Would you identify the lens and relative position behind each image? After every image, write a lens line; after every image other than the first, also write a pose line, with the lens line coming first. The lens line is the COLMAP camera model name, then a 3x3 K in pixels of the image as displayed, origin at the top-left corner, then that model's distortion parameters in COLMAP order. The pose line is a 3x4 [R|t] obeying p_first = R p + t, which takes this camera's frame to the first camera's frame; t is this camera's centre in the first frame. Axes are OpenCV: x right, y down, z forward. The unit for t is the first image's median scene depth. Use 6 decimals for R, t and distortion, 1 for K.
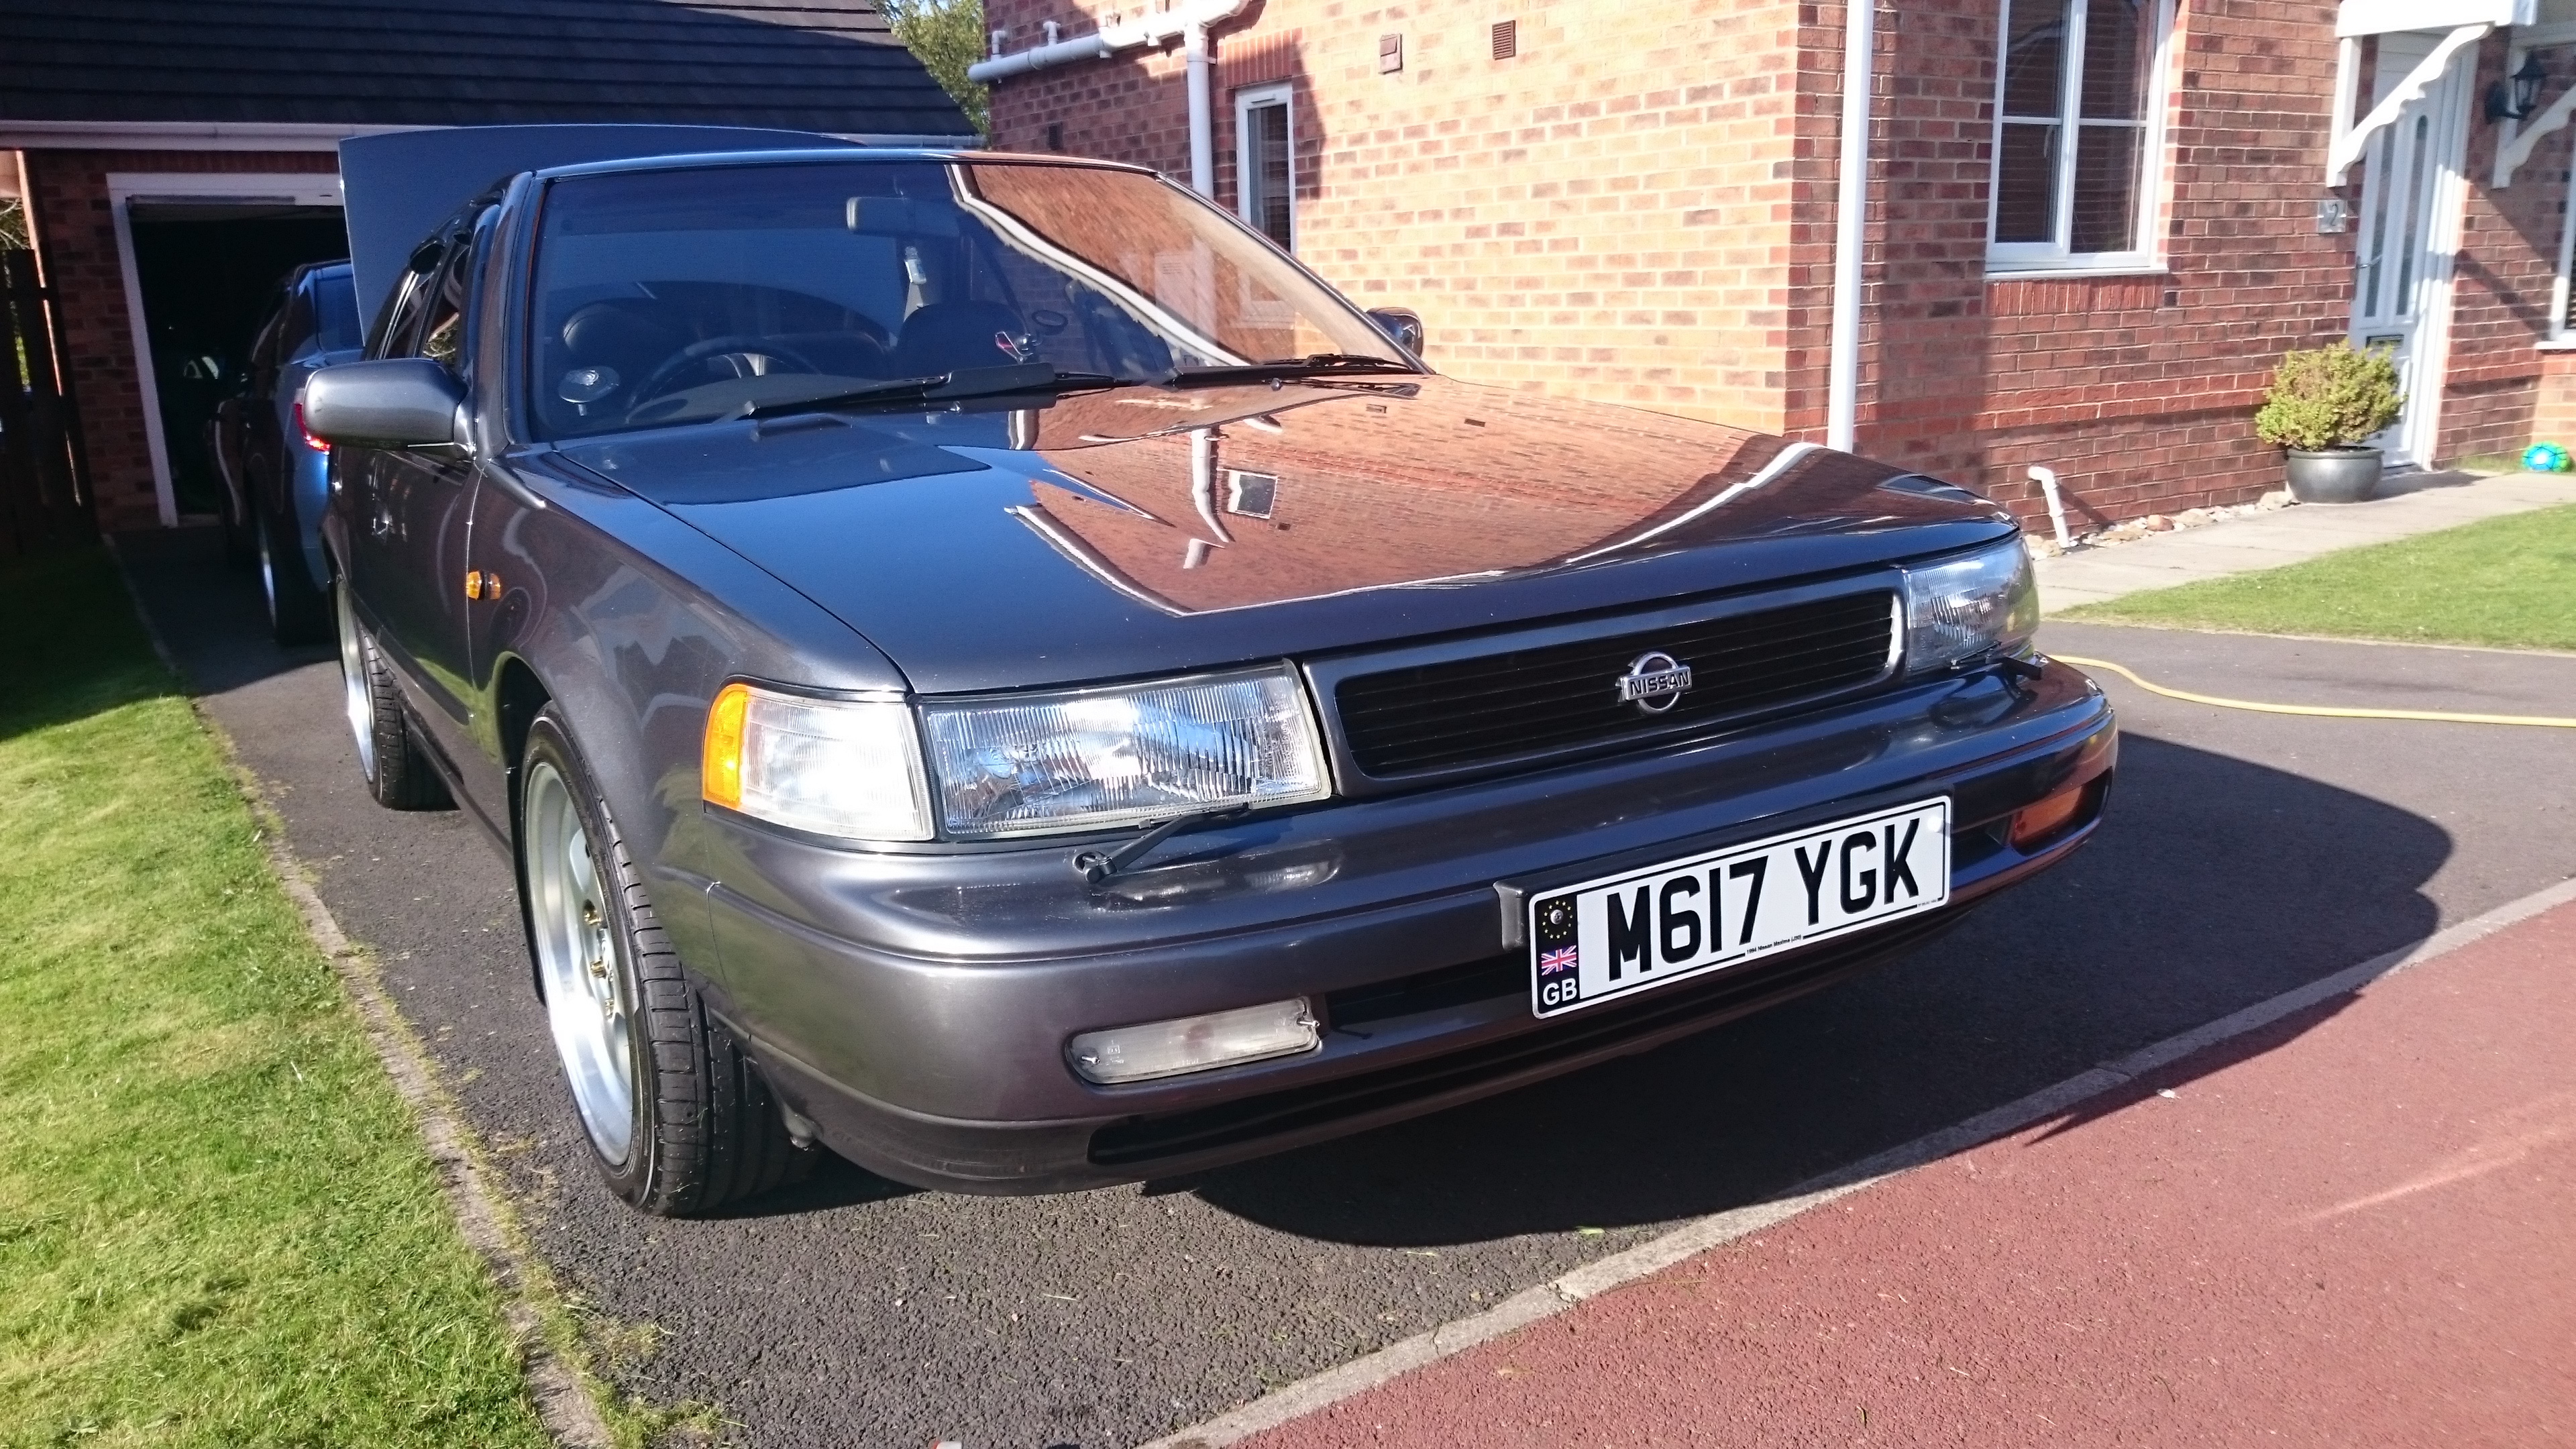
lens RADIAL K [[1894.3, 0, 1290.6], [0, 1894.3, 724.6], [0, 0, 1]] dist [0.006286, -0.002977]
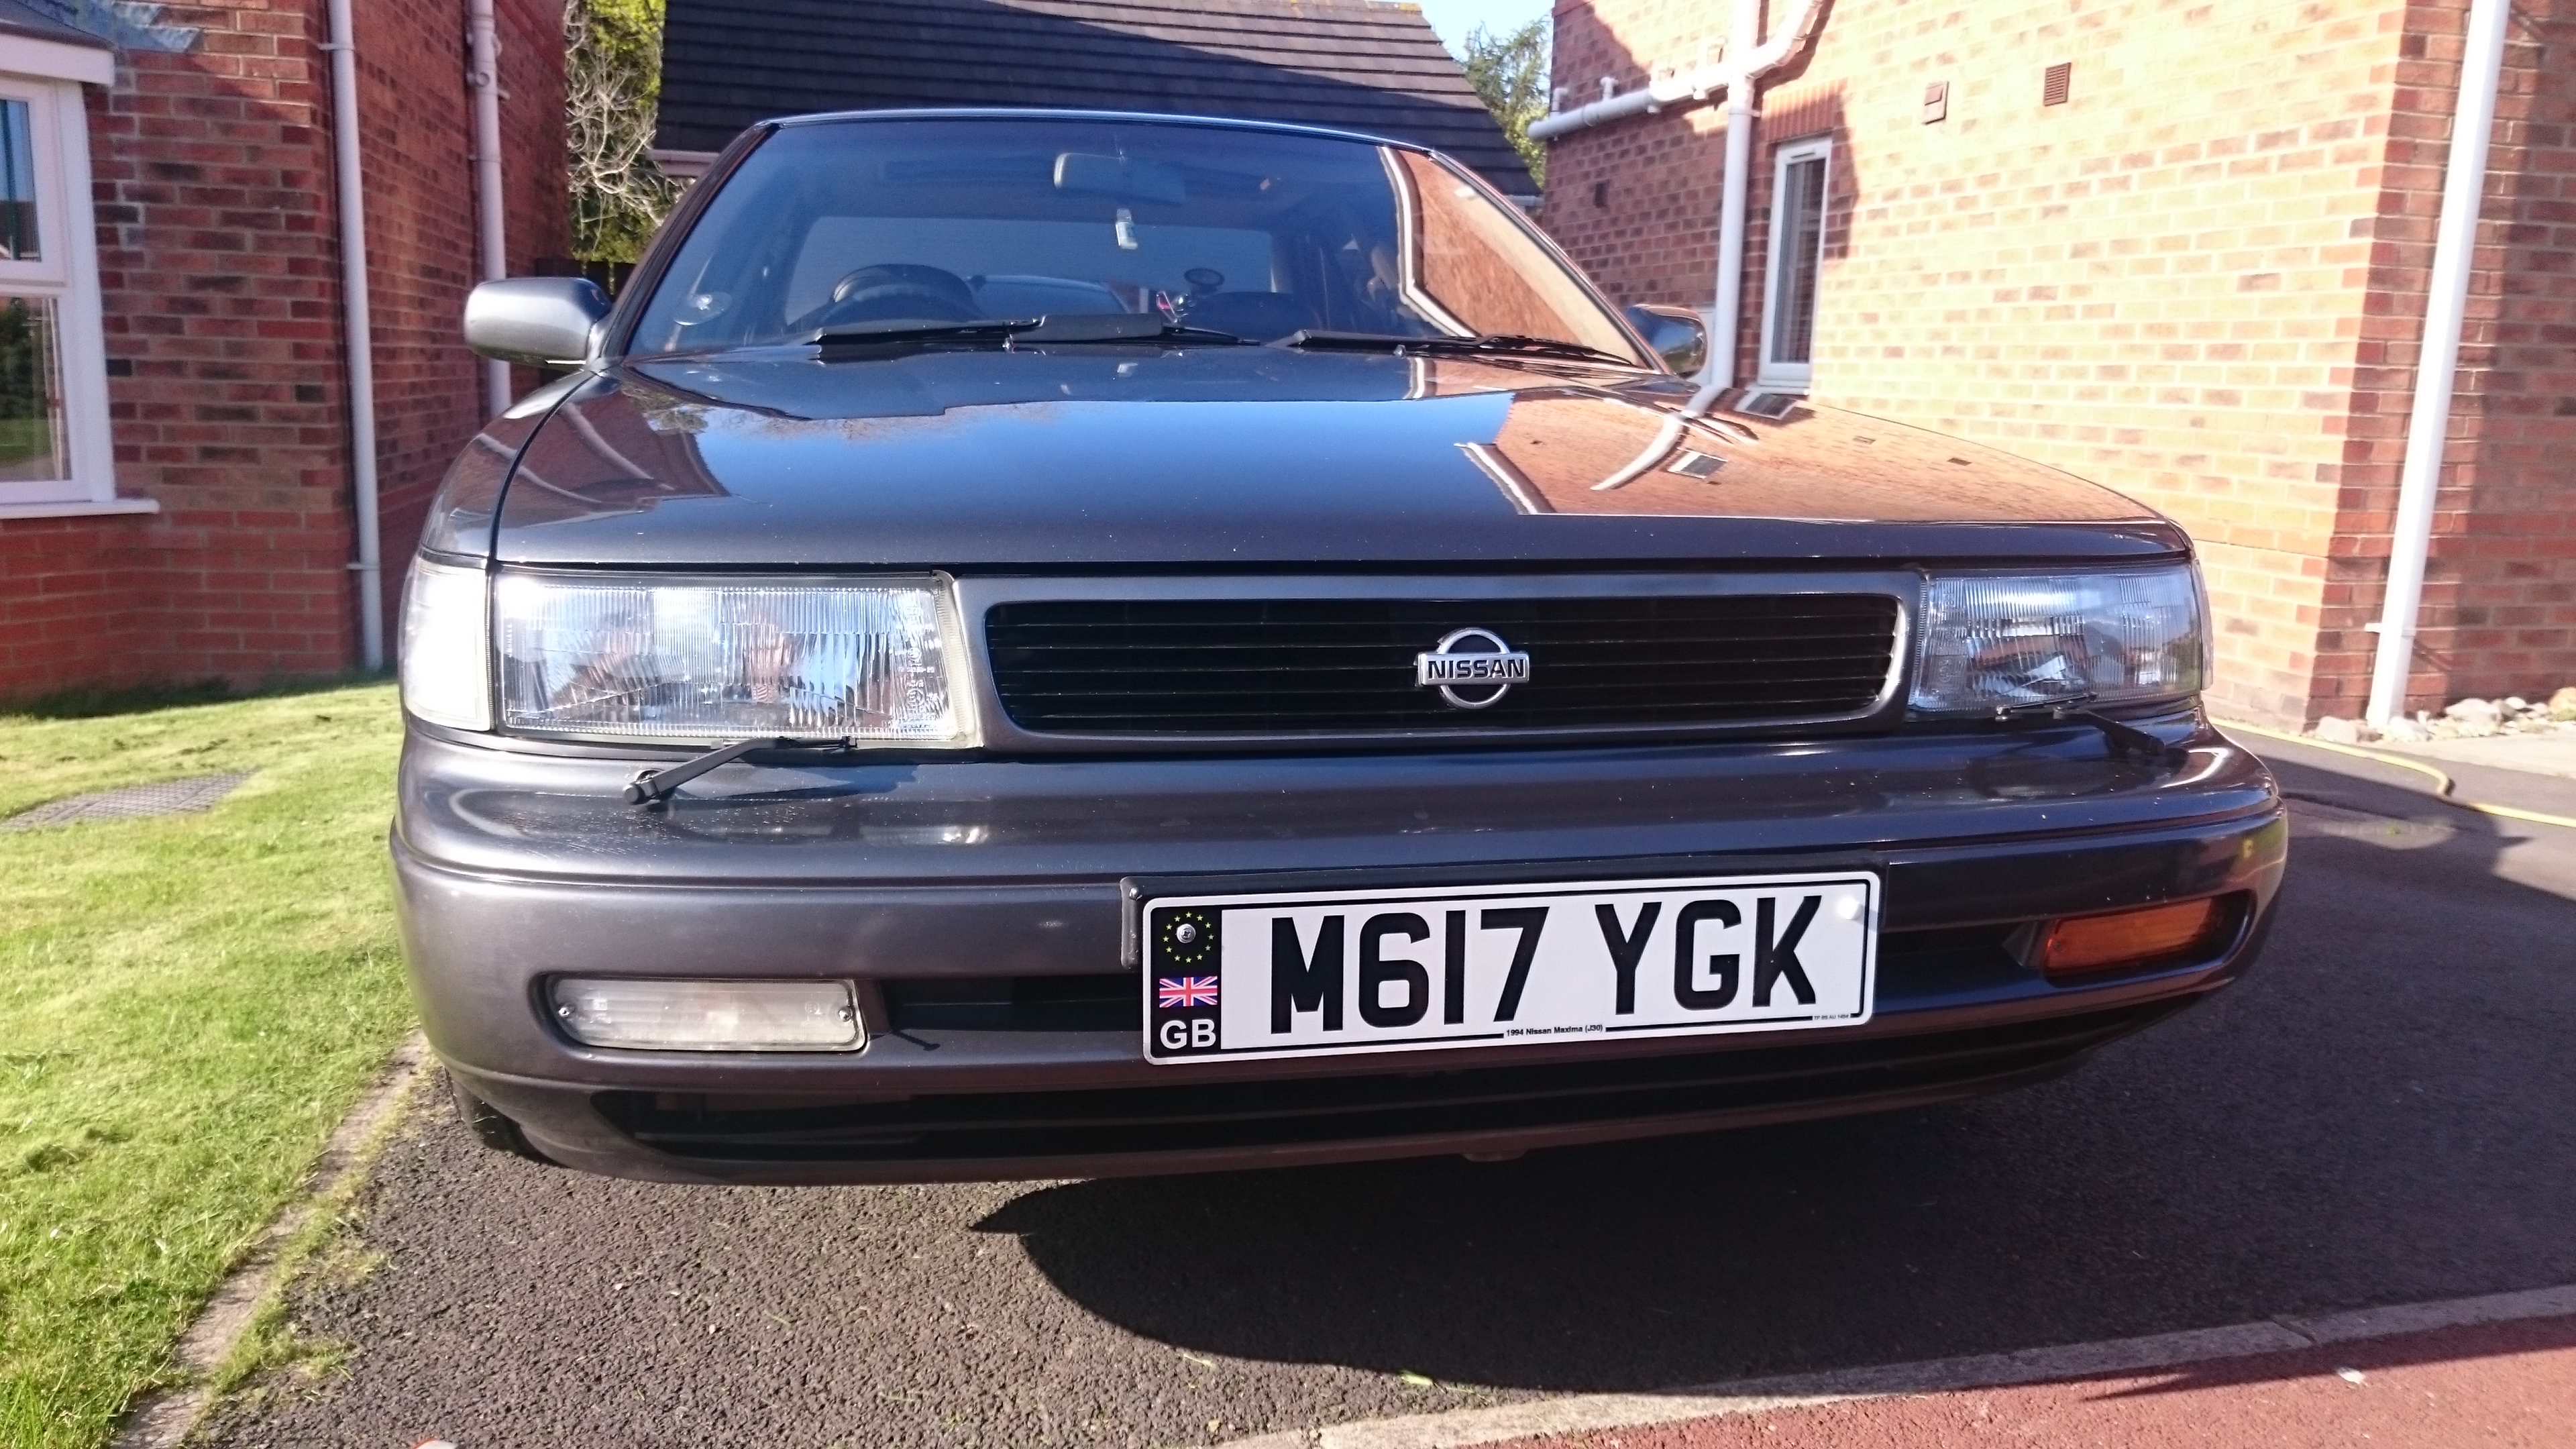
lens RADIAL K [[1894.3, 0, 1289.0], [0, 1894.3, 718.0], [0, 0, 1]] dist [0.006286, -0.002977]
pose [[0.945119, 0.112240, -0.306844, 0.278526], [-0.126366, 0.991630, -0.026496, 0.021204], [0.301301, 0.063816, 0.951391, 0.196300]]
